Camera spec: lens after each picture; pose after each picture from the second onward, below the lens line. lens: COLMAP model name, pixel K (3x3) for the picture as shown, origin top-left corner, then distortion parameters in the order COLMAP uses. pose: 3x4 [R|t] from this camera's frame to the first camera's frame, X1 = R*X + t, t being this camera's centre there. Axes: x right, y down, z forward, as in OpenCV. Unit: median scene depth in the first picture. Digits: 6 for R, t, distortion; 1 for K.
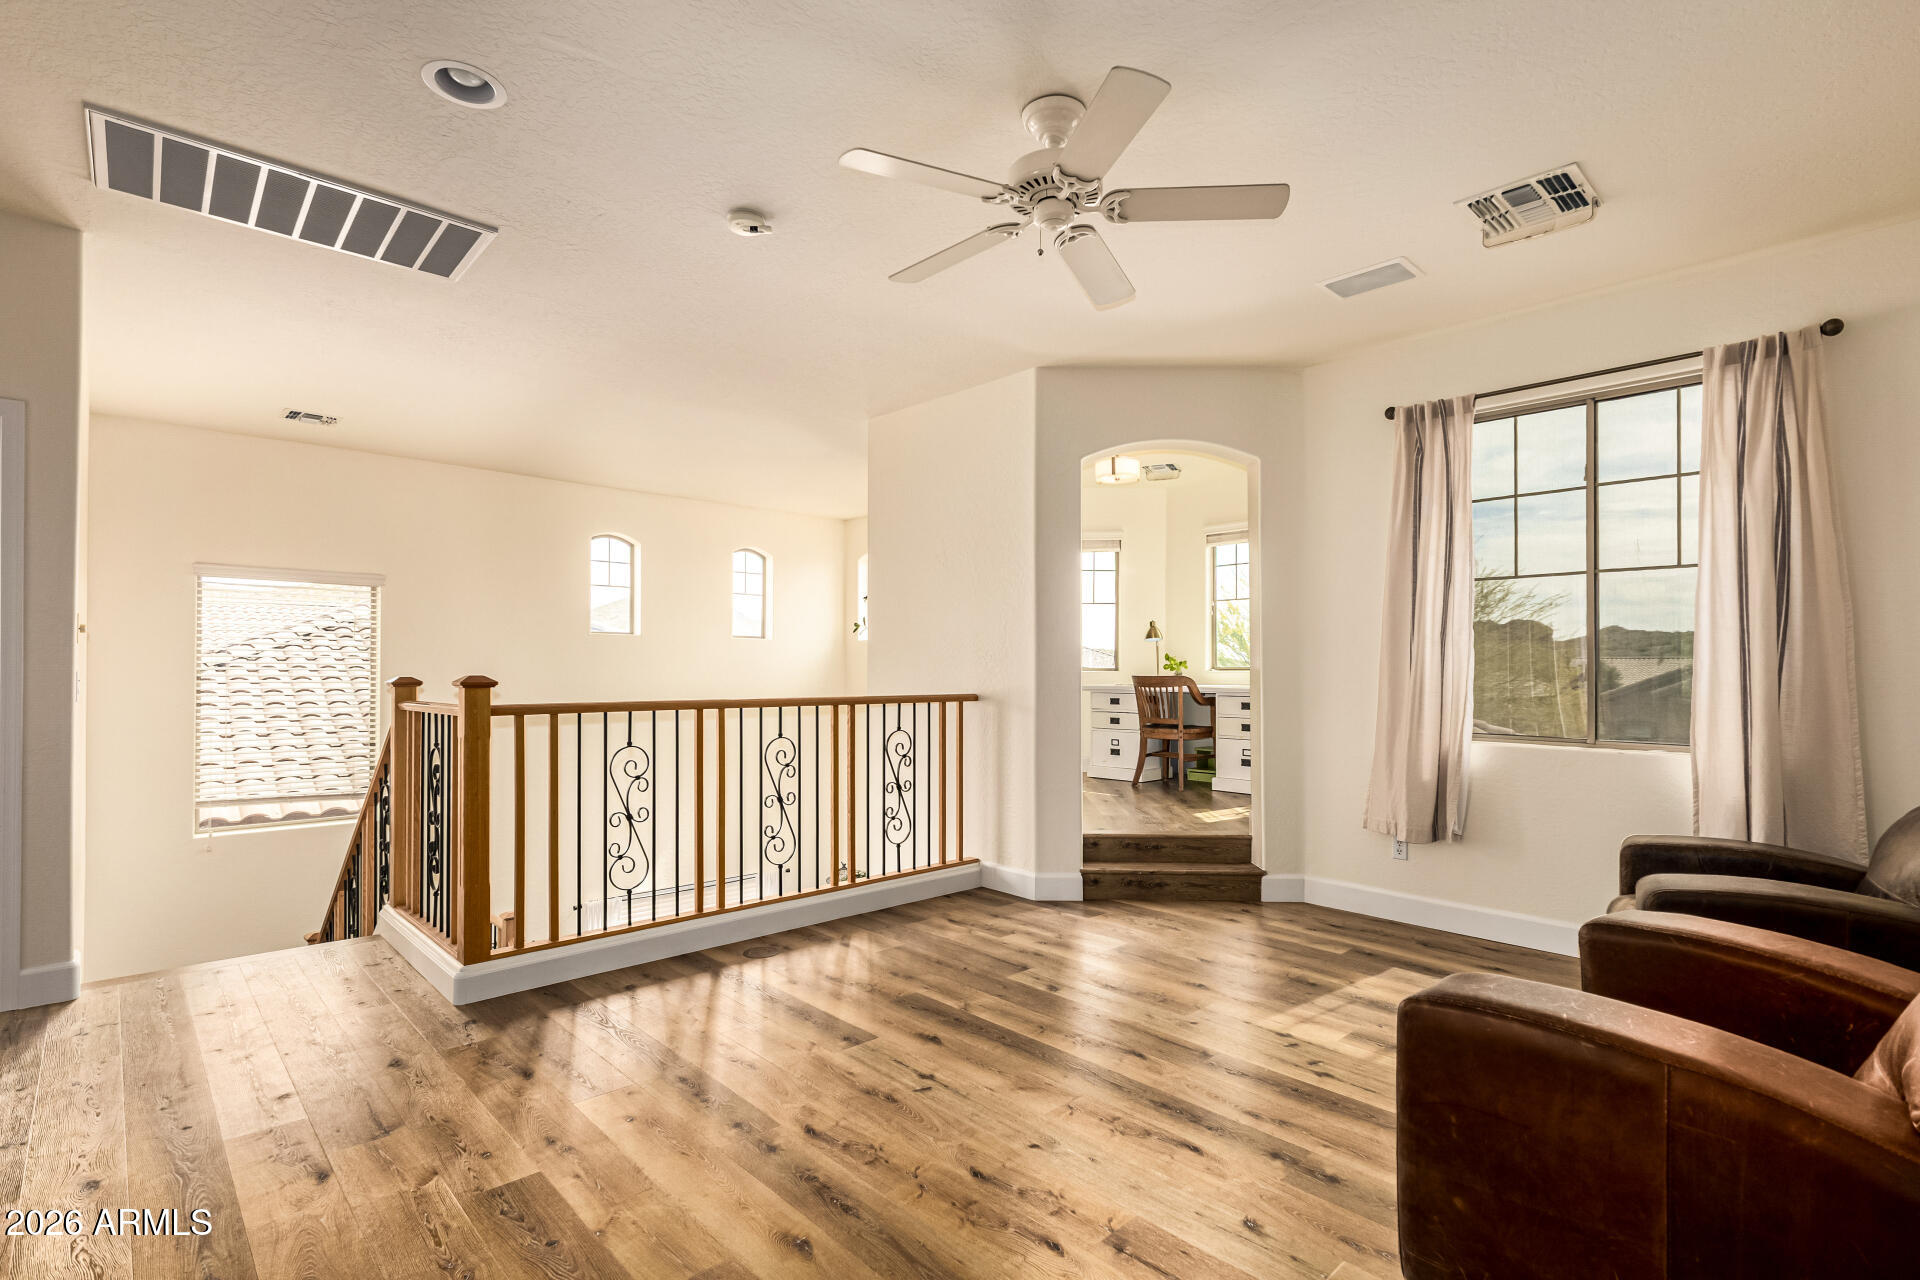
lens RADIAL K [[891.8, 0, 971.4], [0, 891.8, 646.6], [0, 0, 1]] dist [0.001687, 0.000240]
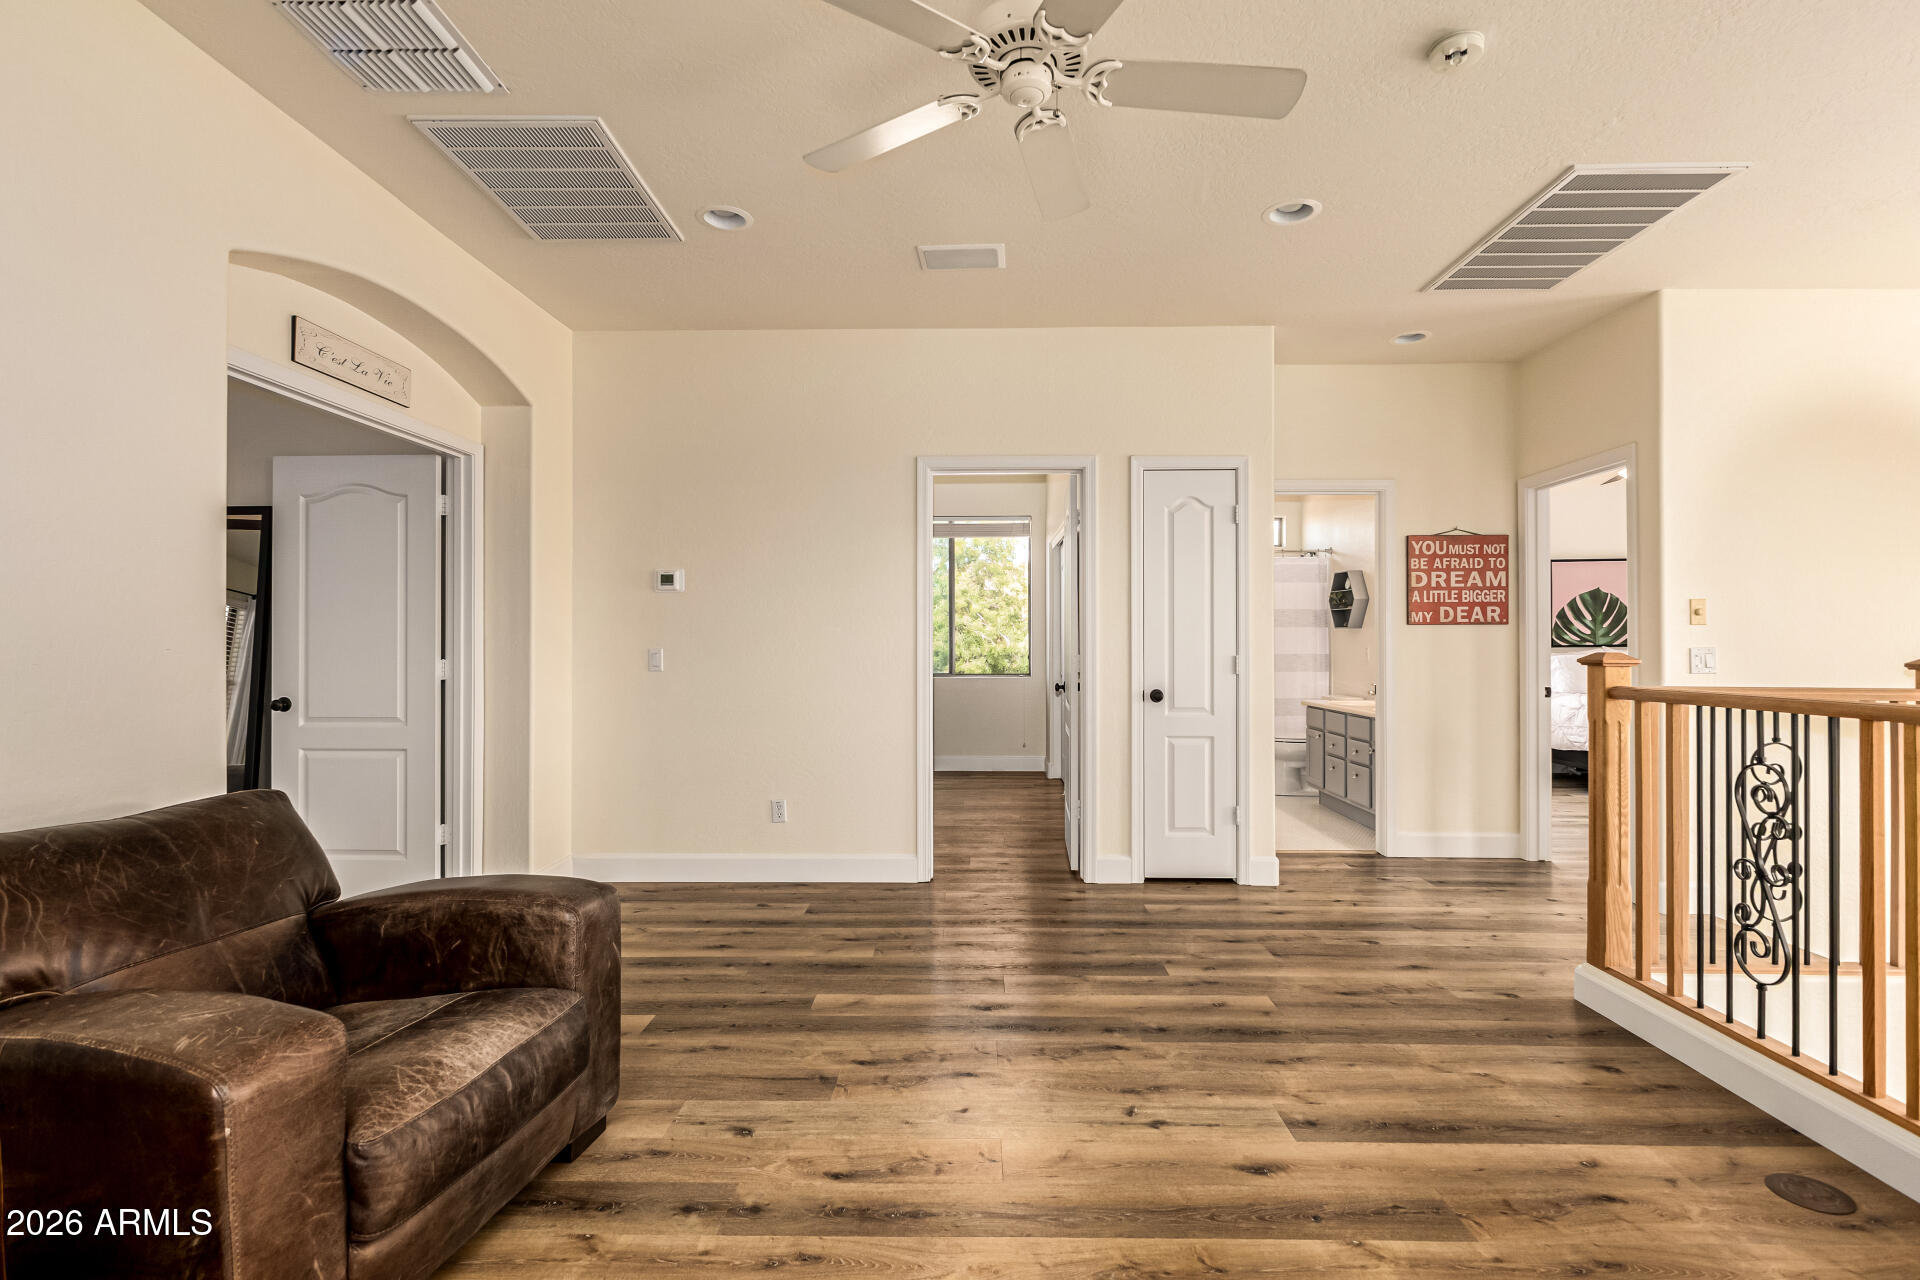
lens RADIAL K [[891.8, 0, 971.4], [0, 891.8, 646.6], [0, 0, 1]] dist [0.001687, 0.000240]
pose [[-0.691128, -0.005348, -0.722712, 0.700223], [0.015461, 0.999634, -0.022183, 0.046339], [0.722567, -0.026505, -0.690793, 1.500448]]
